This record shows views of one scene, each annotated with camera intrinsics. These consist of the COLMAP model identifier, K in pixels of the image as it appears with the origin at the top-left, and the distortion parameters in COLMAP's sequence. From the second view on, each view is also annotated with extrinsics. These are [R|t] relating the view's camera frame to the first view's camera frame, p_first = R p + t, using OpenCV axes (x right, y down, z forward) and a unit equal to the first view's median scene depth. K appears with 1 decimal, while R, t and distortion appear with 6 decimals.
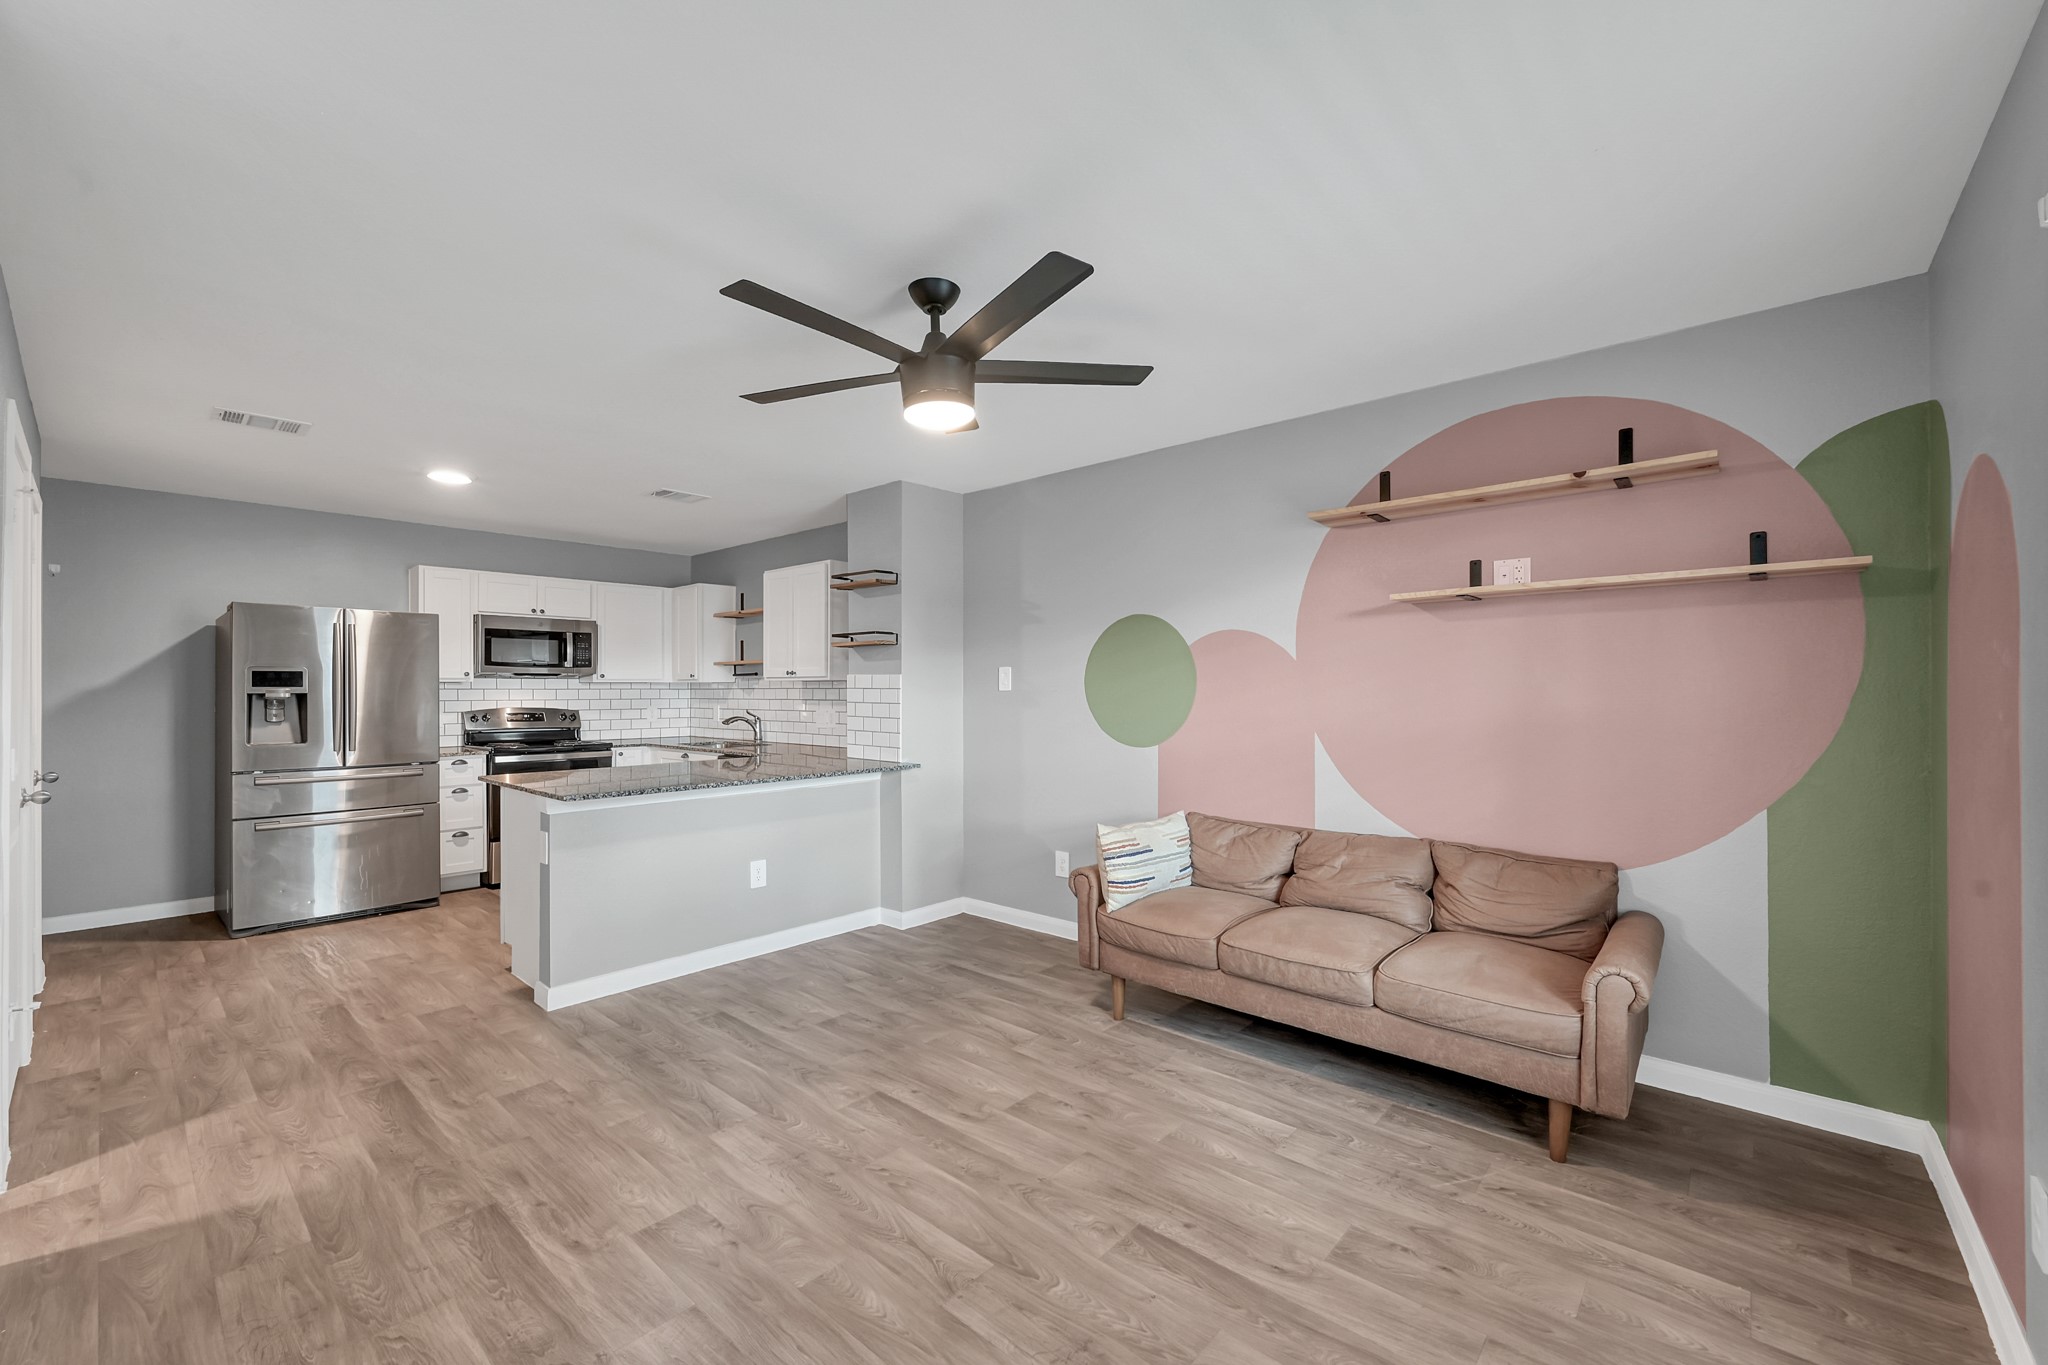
lens RADIAL K [[806.6, 0, 1024.0], [0, 806.6, 682.5], [0, 0, 1]] dist [-0.002158, 0.000157]
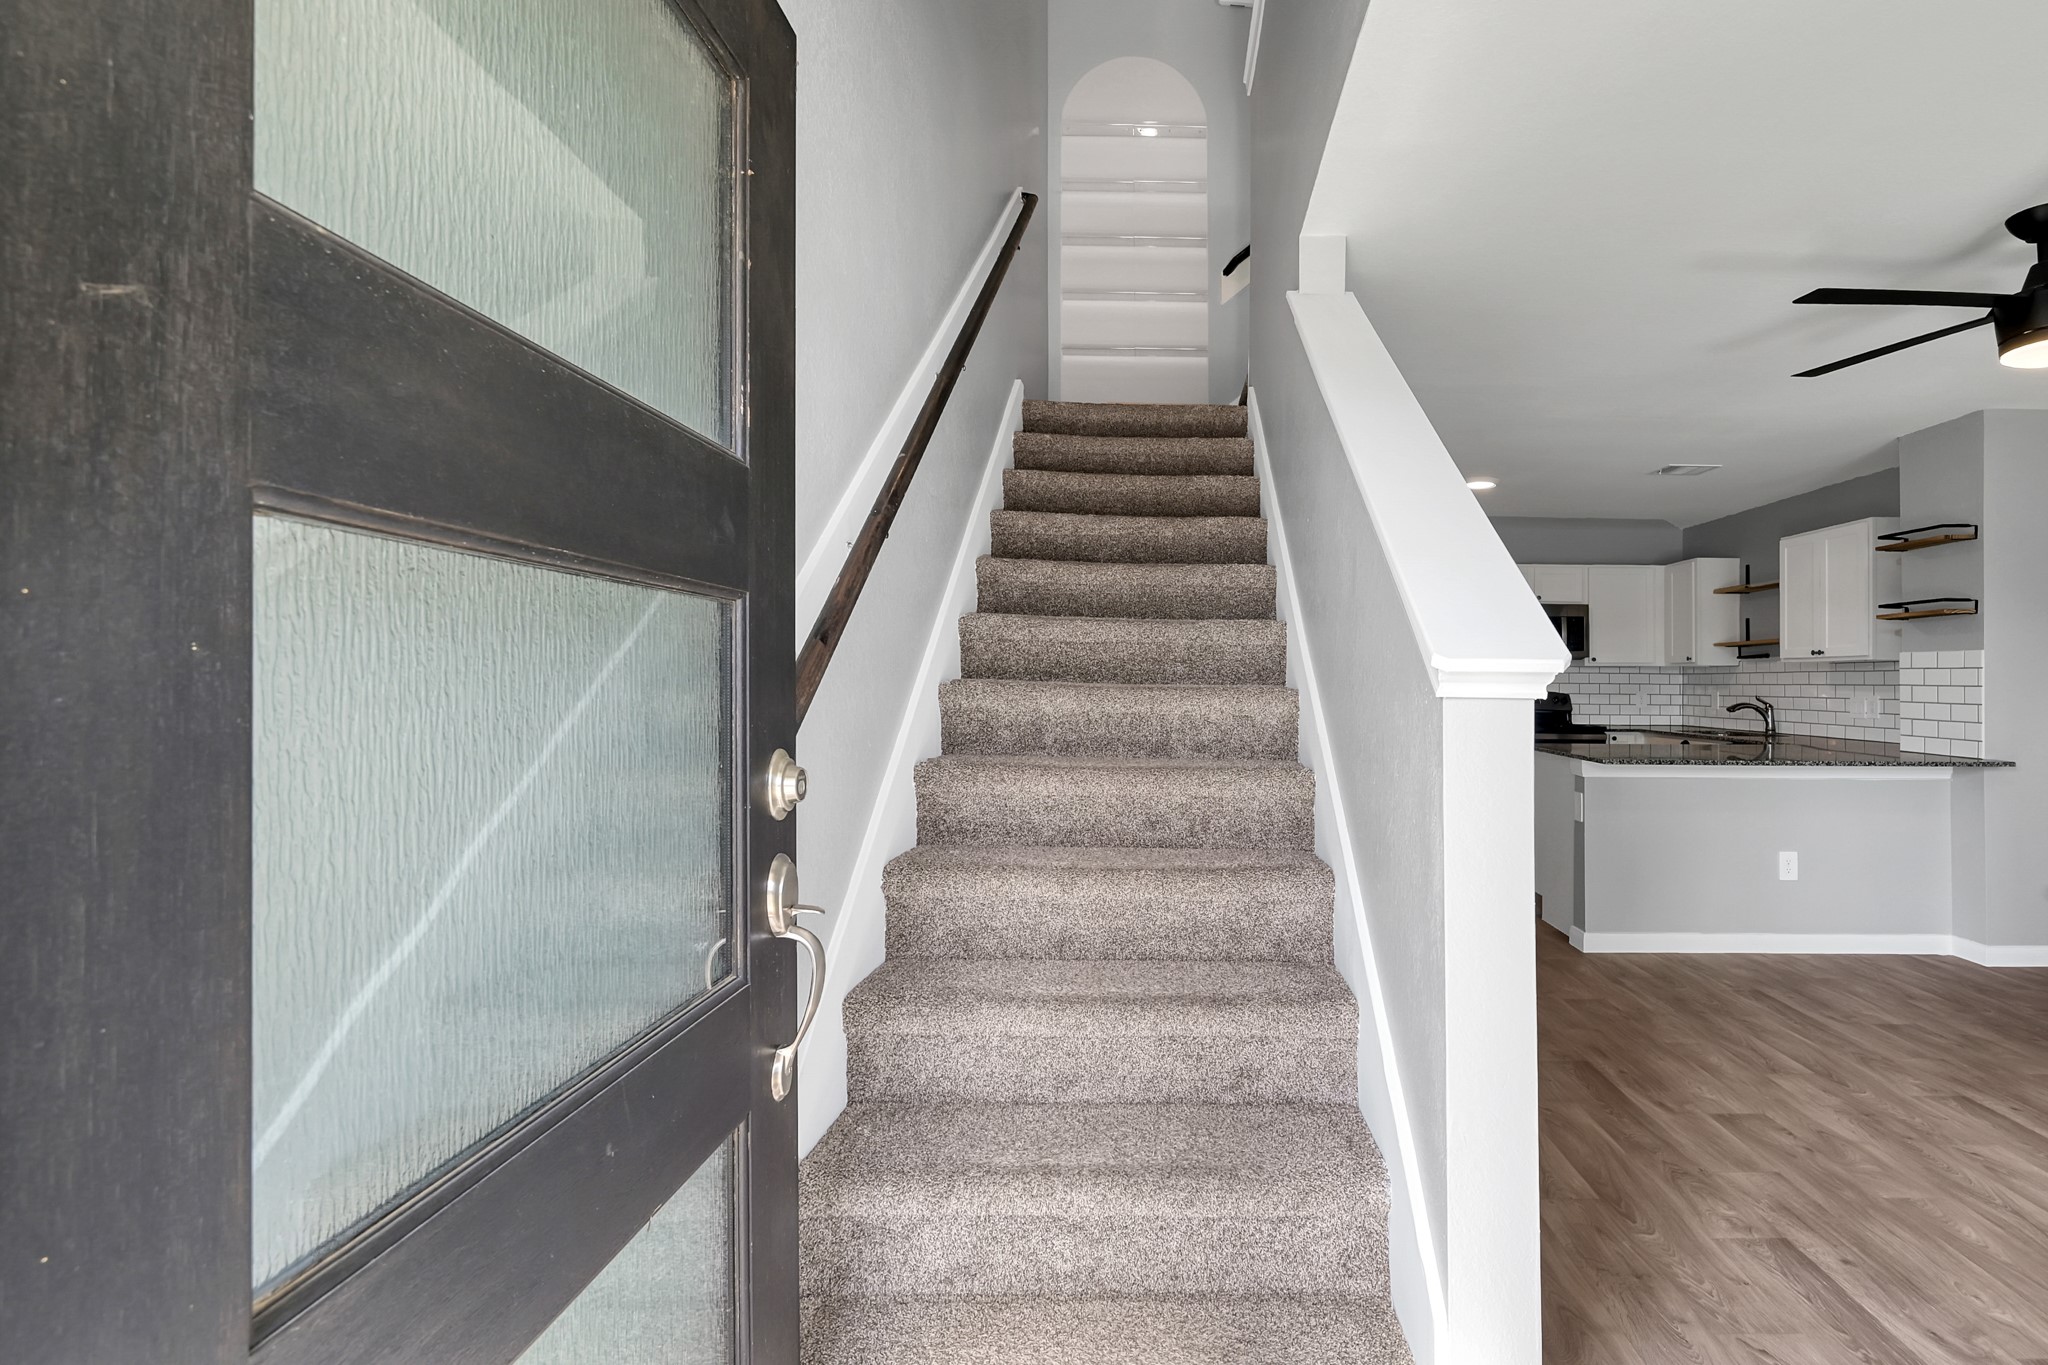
lens RADIAL K [[1146.1, 0, 1024.0], [0, 1146.1, 682.5], [0, 0, 1]] dist [-0.002380, 0.000567]
pose [[0.677629, -0.003731, -0.735395, 0.038557], [-0.005900, 0.999927, -0.010510, 0.039890], [0.735381, 0.011460, 0.677557, -0.476363]]
